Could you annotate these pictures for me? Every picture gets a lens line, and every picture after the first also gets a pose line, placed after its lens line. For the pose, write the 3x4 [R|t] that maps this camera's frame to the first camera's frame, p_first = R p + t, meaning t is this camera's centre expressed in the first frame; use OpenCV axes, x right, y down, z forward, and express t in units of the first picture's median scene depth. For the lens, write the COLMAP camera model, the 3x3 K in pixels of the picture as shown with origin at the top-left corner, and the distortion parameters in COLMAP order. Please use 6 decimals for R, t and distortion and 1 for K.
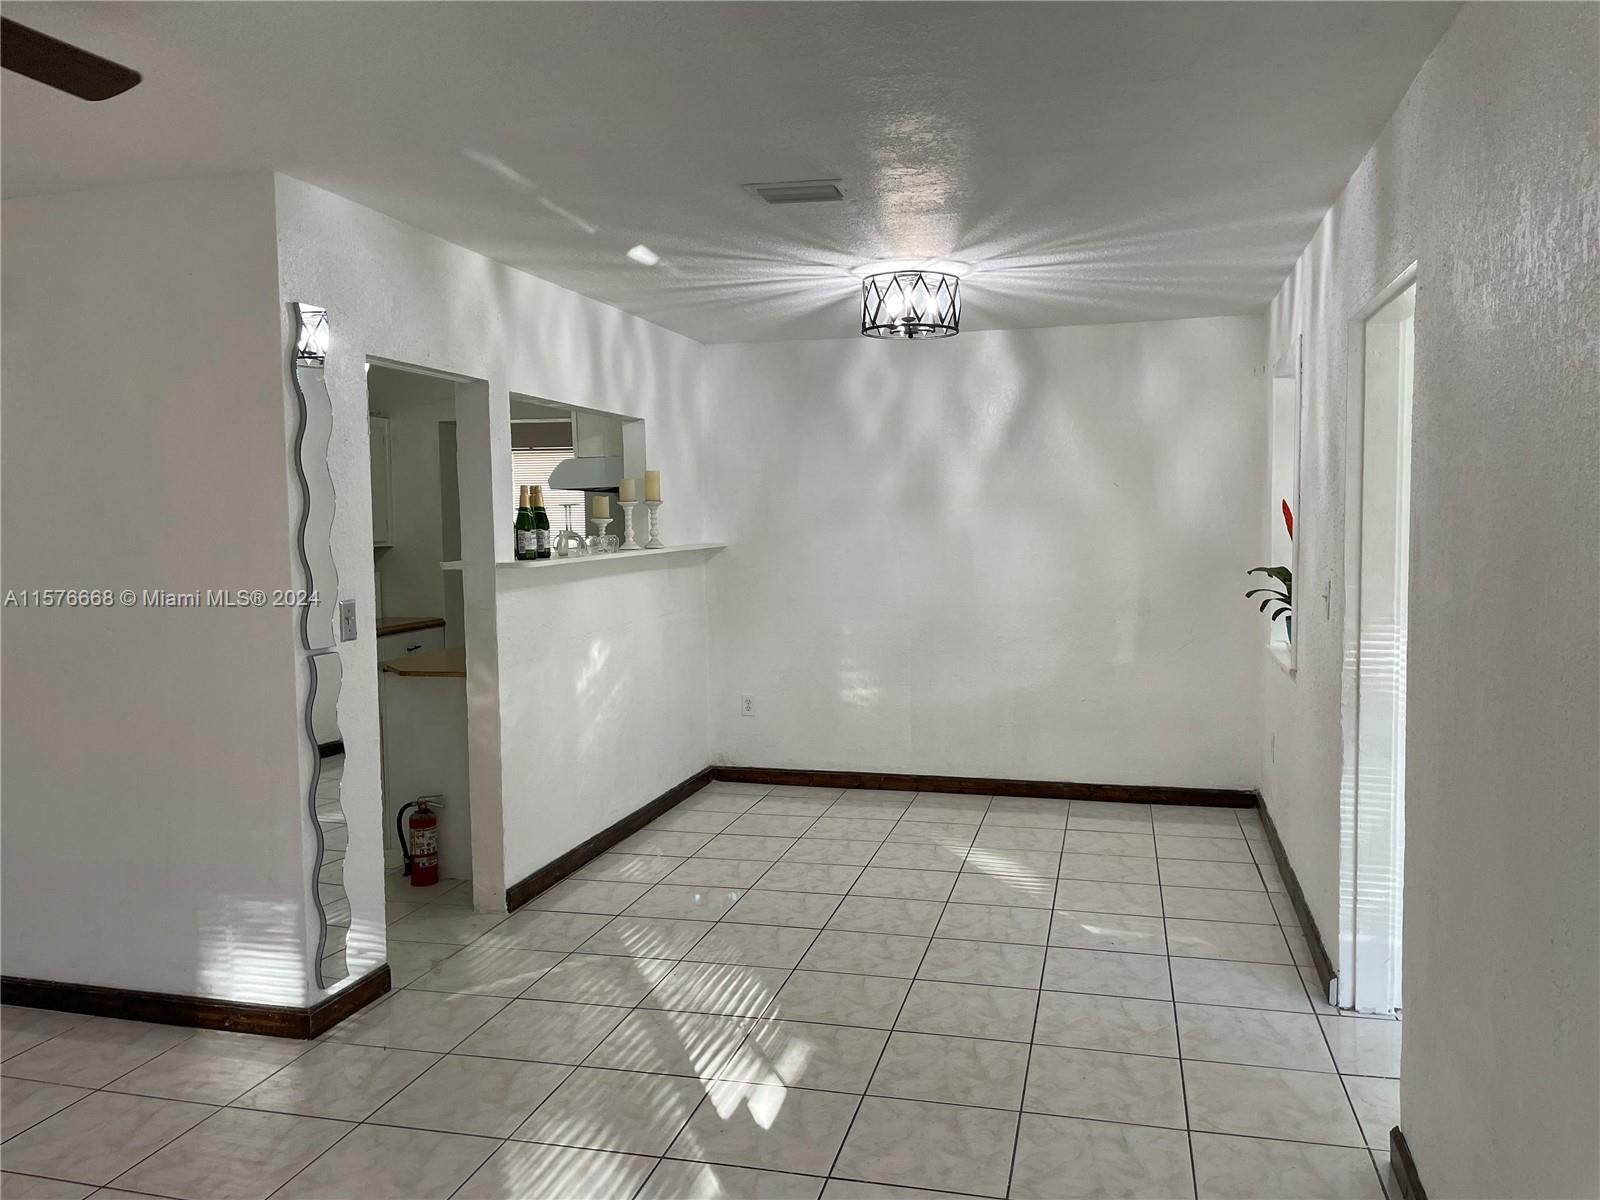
lens RADIAL K [[1208.7, 0, 804.3], [0, 1208.7, 599.3], [0, 0, 1]] dist [-0.048079, -0.002441]
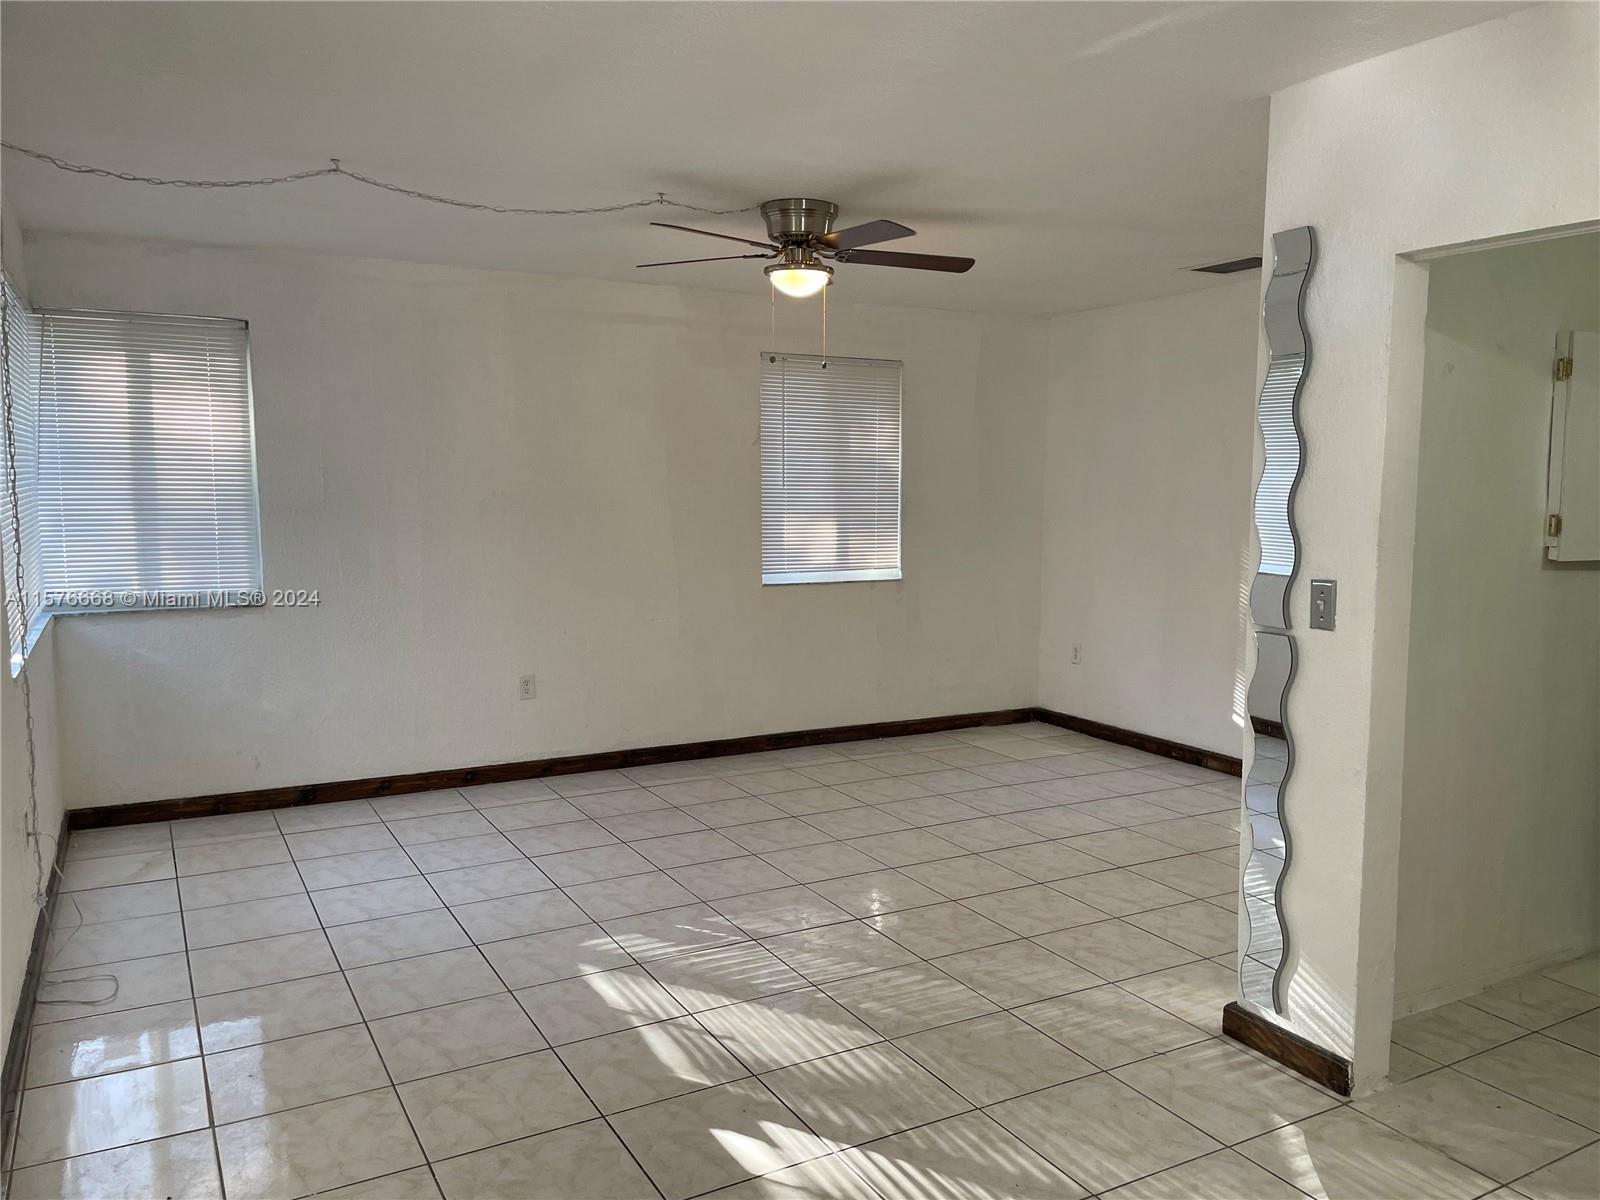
lens RADIAL K [[1208.7, 0, 806.3], [0, 1208.7, 598.2], [0, 0, 1]] dist [-0.048079, -0.002441]
pose [[-0.723708, 0.075232, -0.685994, 0.486574], [-0.052376, 0.985185, 0.163299, -0.112270], [0.688116, 0.154110, -0.709046, 1.534085]]
